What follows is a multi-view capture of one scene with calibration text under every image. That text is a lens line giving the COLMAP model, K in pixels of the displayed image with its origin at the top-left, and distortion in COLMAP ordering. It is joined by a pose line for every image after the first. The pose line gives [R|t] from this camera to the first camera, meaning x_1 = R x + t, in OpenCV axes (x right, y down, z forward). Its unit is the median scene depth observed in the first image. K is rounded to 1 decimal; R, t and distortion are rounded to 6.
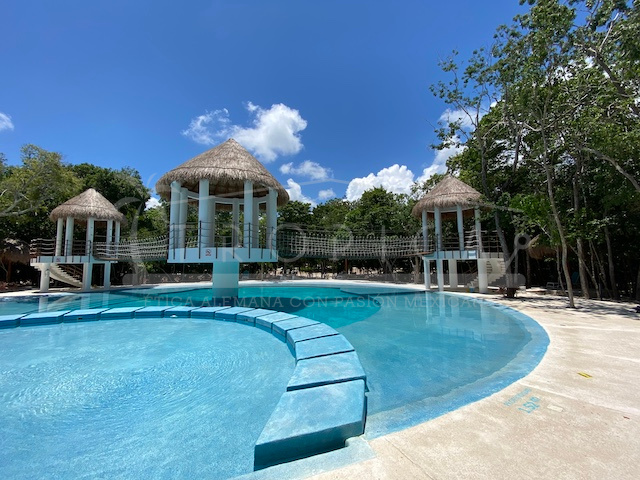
lens RADIAL K [[258.9, 0, 320.0], [0, 258.9, 240.0], [0, 0, 1]] dist [0.000773, -0.012098]
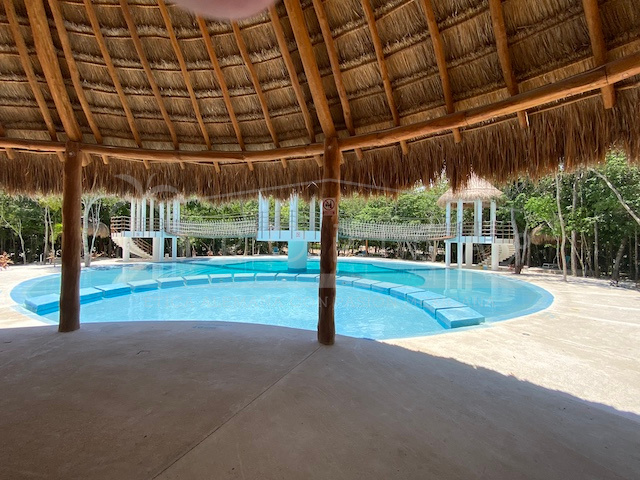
lens RADIAL K [[258.9, 0, 320.0], [0, 258.9, 240.0], [0, 0, 1]] dist [0.000773, -0.012098]
pose [[0.999350, 0.026869, 0.024040, -0.279446], [-0.028874, 0.995760, 0.087344, -0.031126], [-0.021591, -0.087981, 0.995888, -0.247357]]
